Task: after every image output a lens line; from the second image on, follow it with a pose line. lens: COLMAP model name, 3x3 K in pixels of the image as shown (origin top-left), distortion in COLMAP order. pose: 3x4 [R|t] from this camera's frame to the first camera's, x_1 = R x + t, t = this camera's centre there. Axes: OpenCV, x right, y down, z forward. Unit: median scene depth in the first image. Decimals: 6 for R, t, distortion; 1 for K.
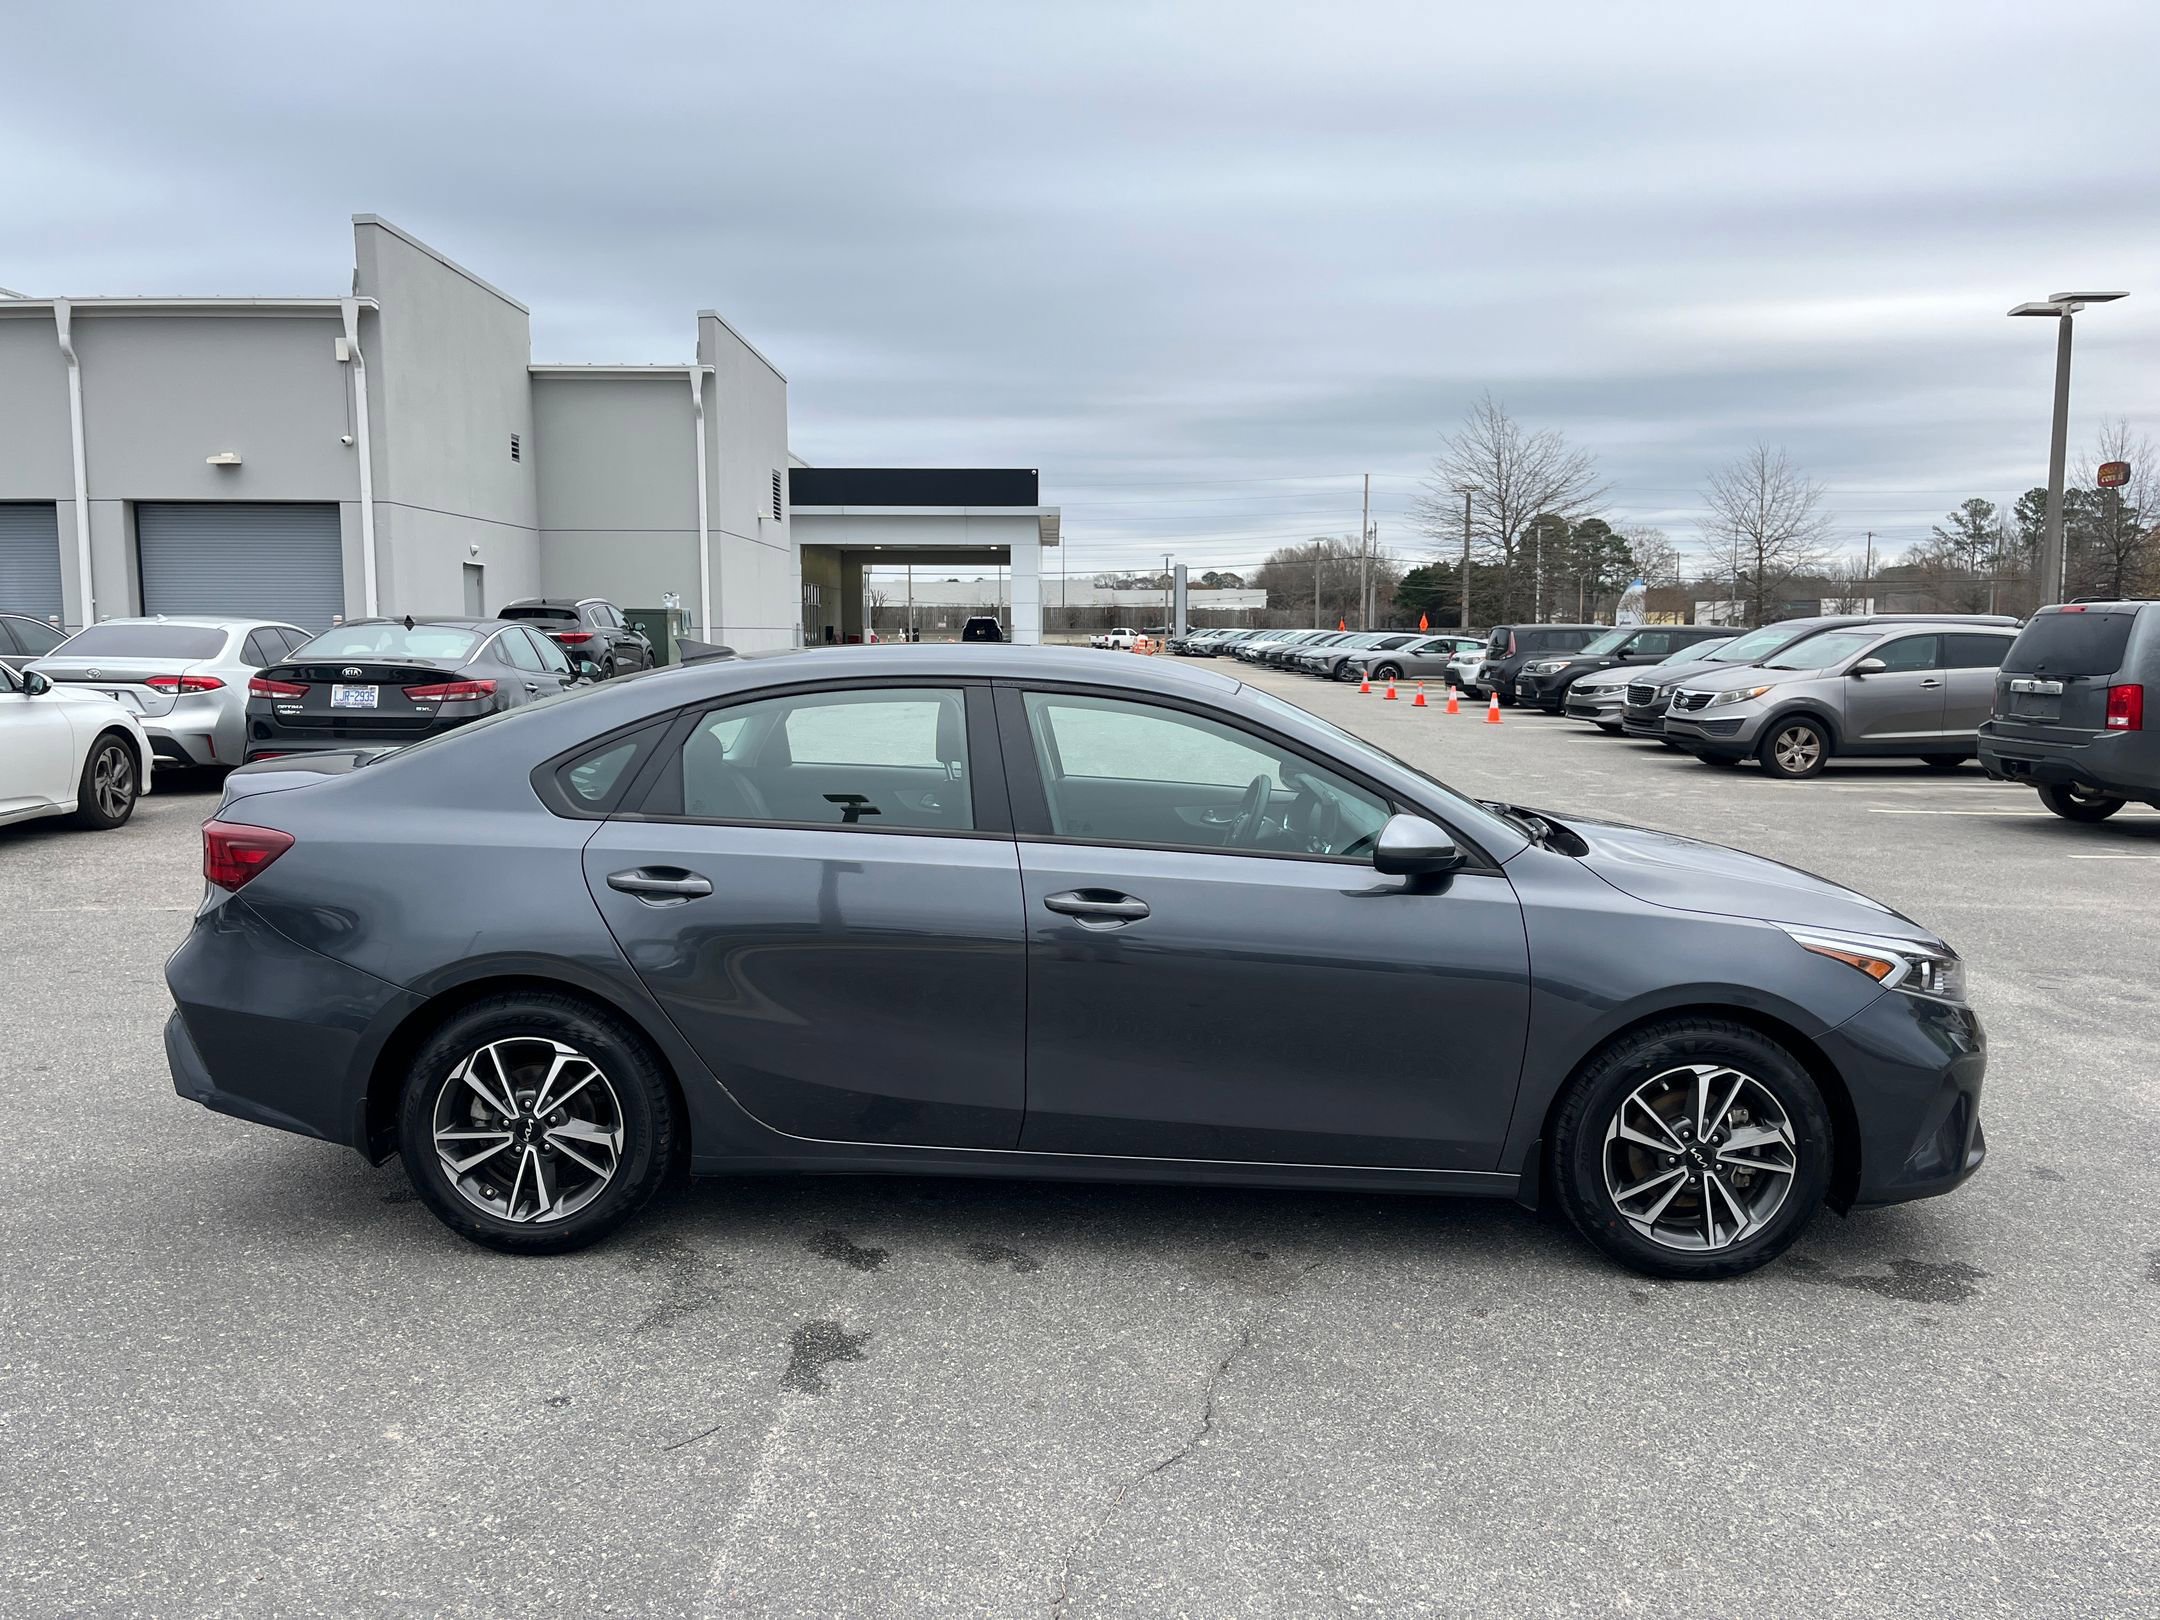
lens RADIAL K [[1642.9, 0, 1047.3], [0, 1642.9, 817.1], [0, 0, 1]] dist [0.056288, -0.074488]
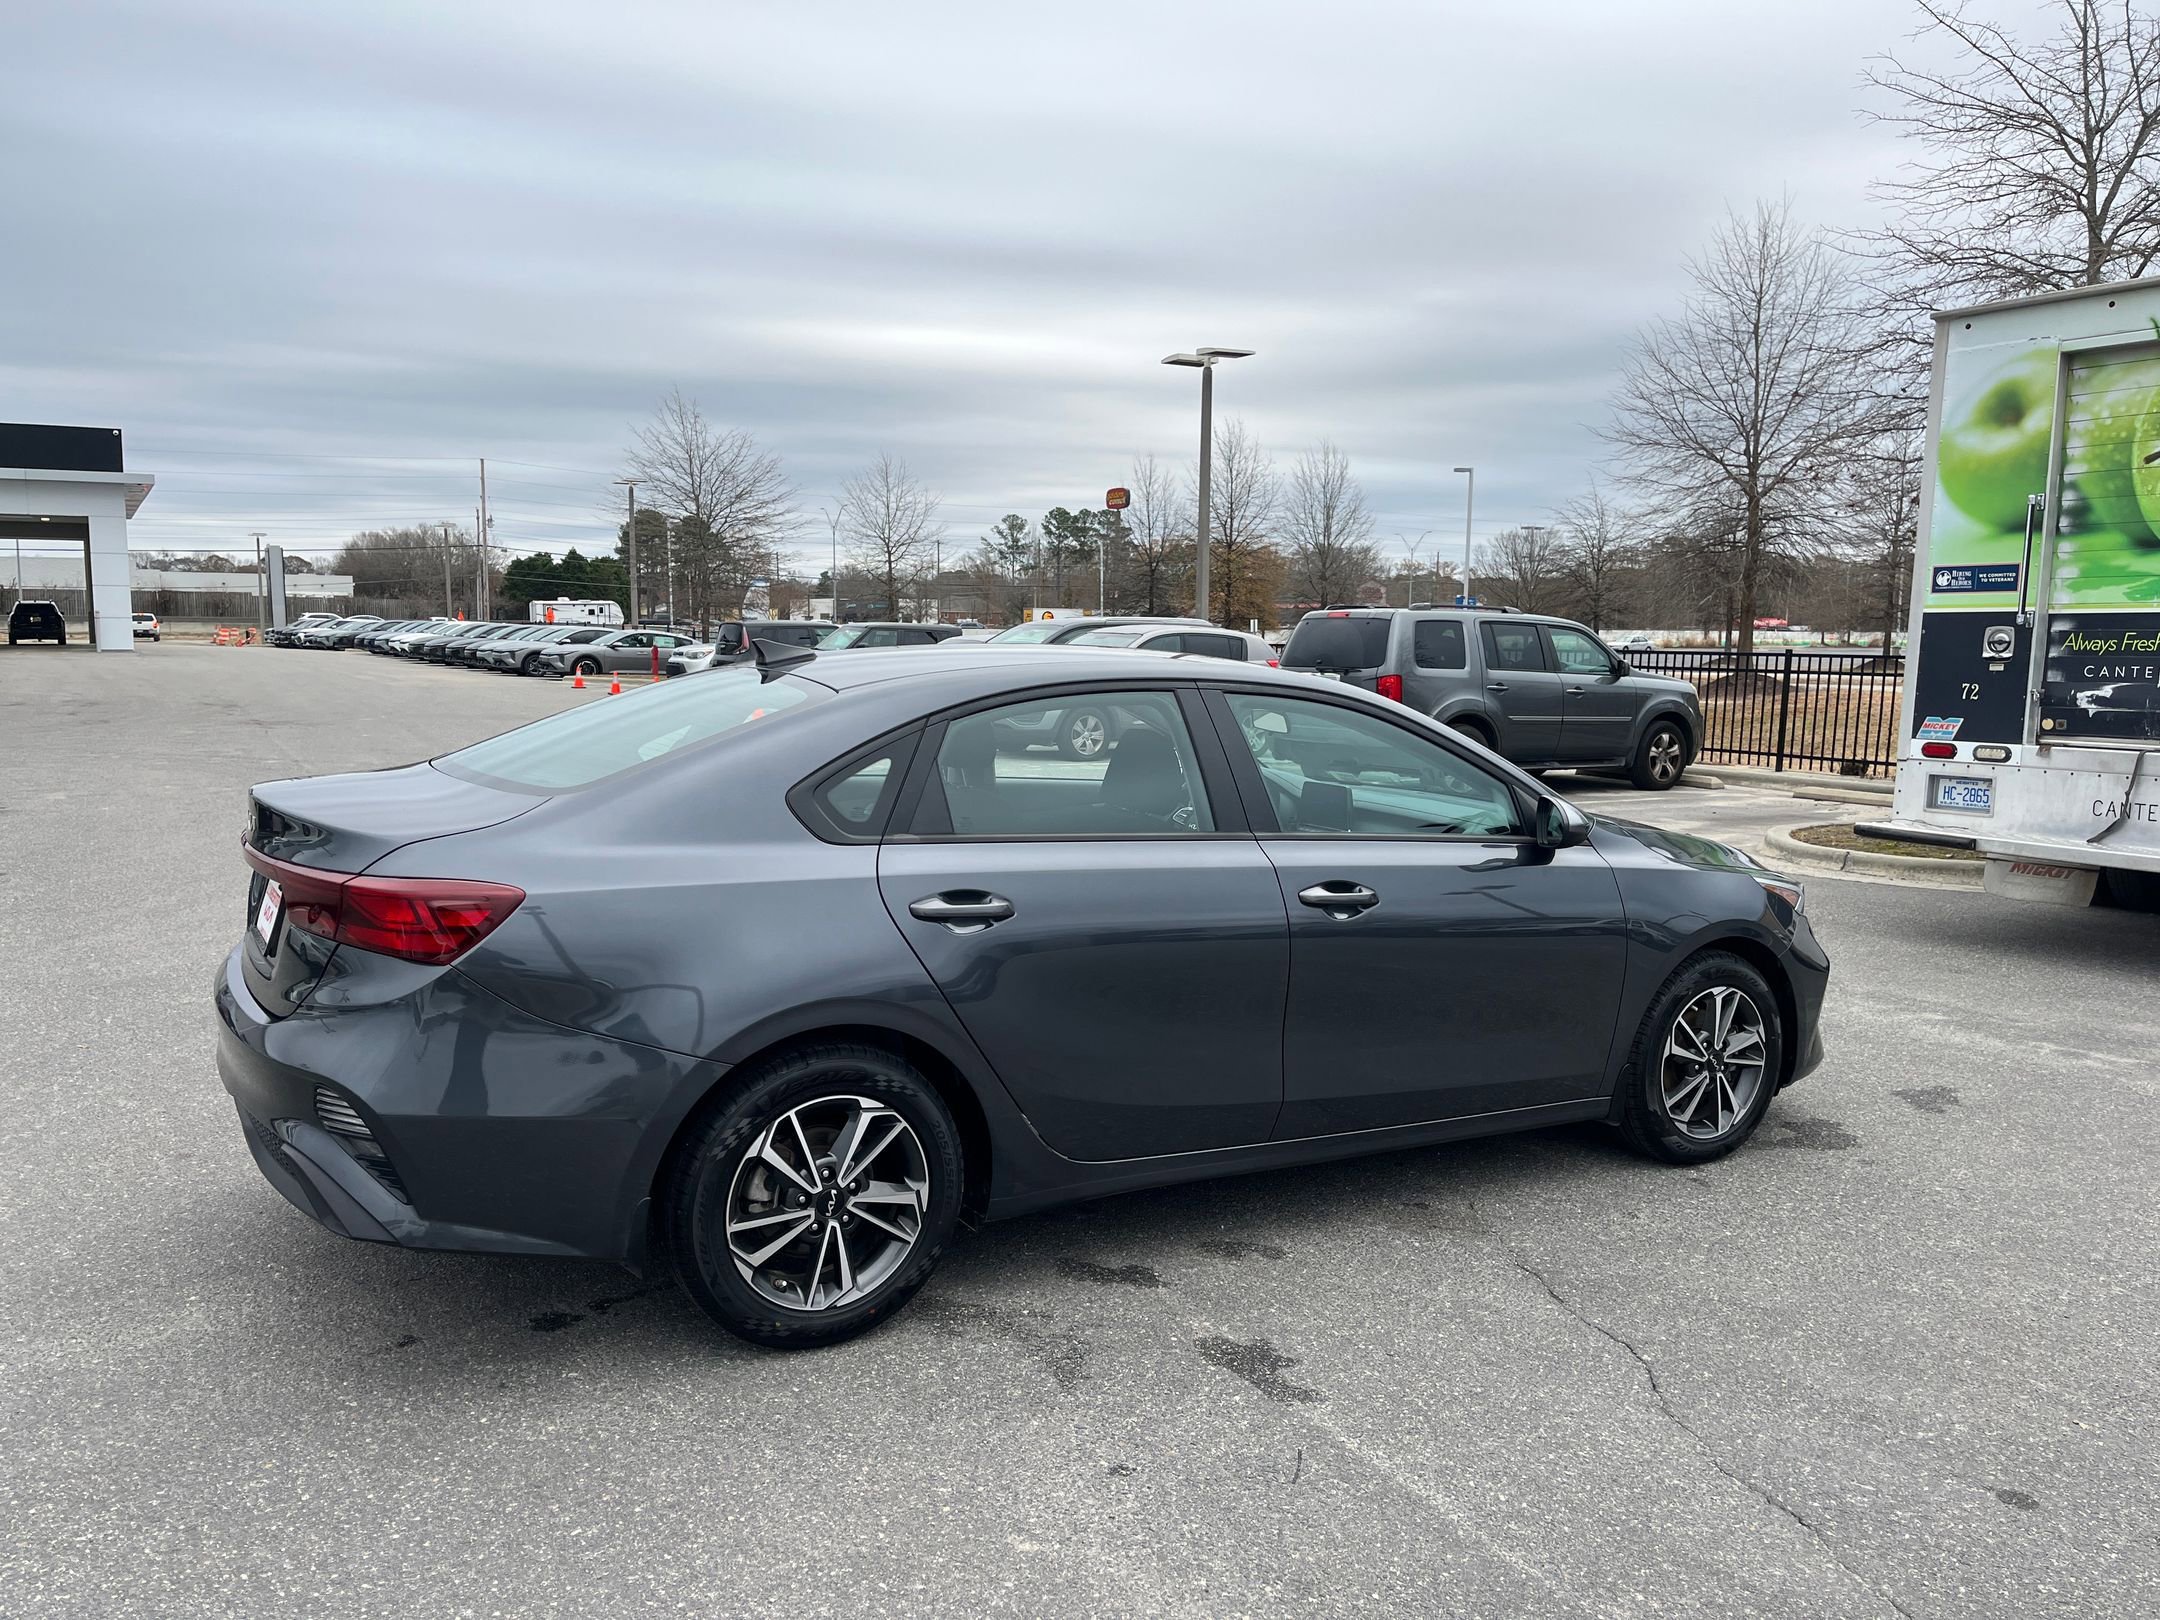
lens RADIAL K [[1642.9, 0, 1059.1], [0, 1642.9, 823.2], [0, 0, 1]] dist [0.056288, -0.074488]
pose [[0.857583, -0.054241, 0.511477, -0.144142], [0.050306, 0.998502, 0.021541, -0.005317], [-0.511879, 0.007257, 0.859027, 0.041633]]
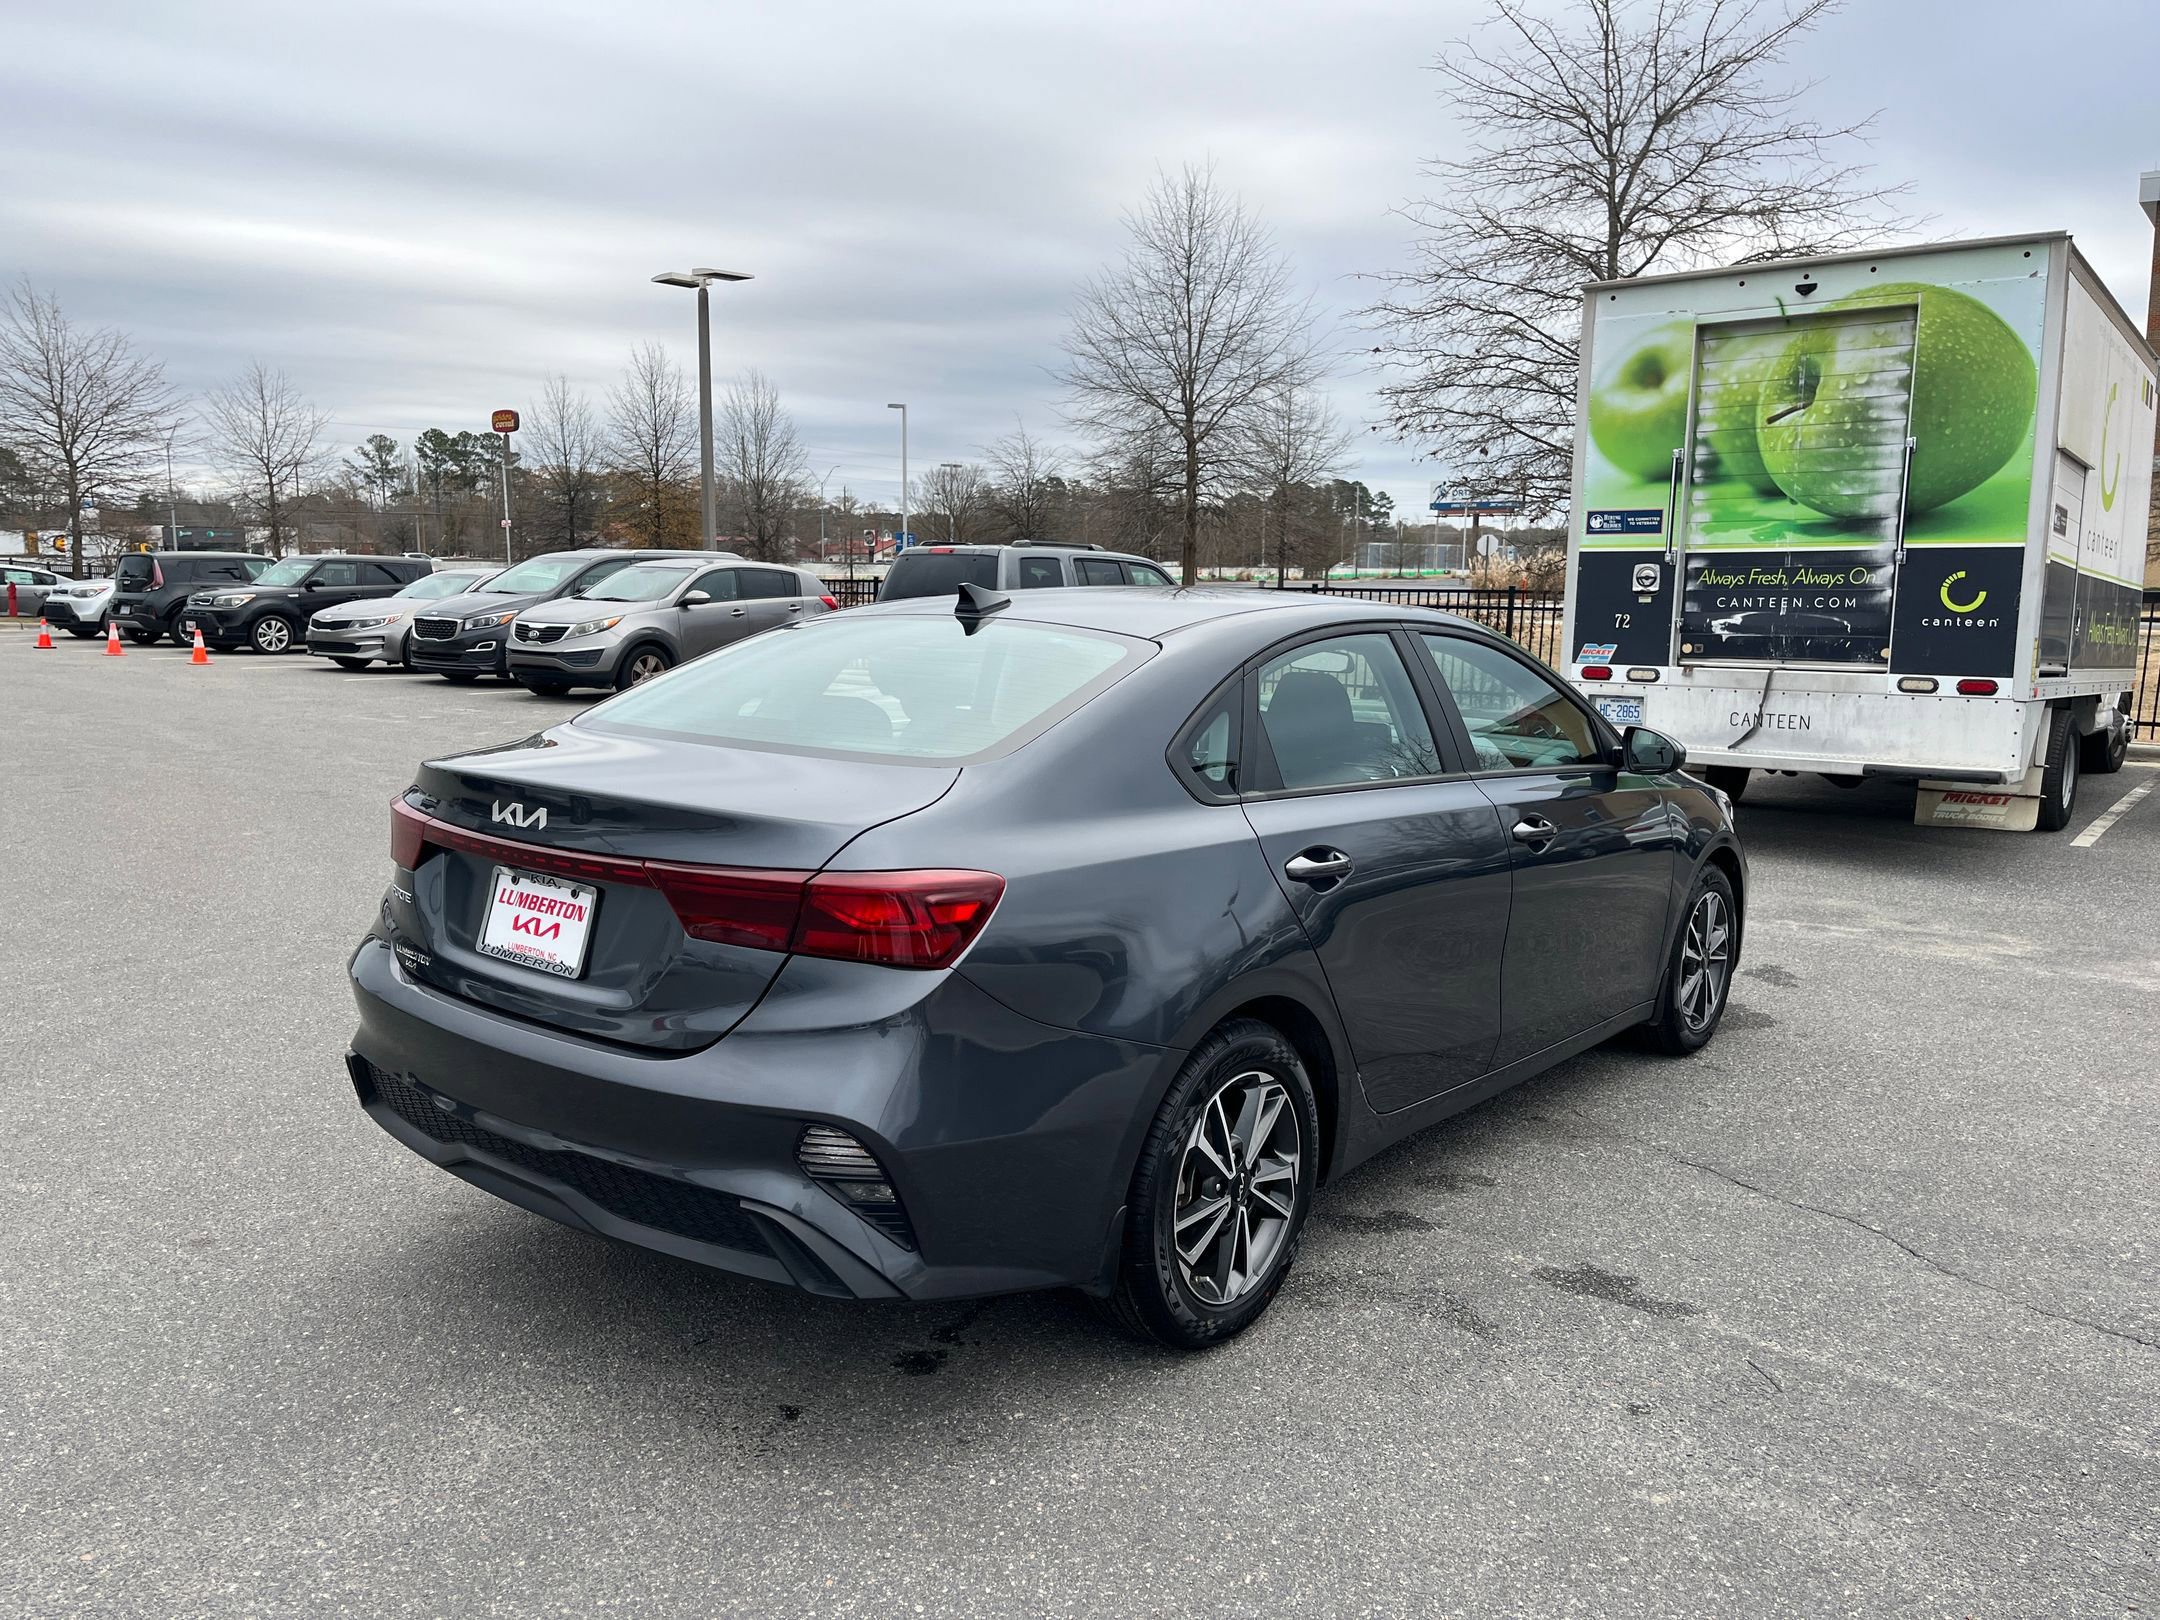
lens RADIAL K [[1642.9, 0, 1066.8], [0, 1642.9, 820.2], [0, 0, 1]] dist [0.056288, -0.074488]
pose [[0.618454, -0.115681, 0.777259, -0.219449], [0.081360, 0.993216, 0.083086, -0.014898], [-0.781597, 0.011853, 0.623671, 0.123611]]
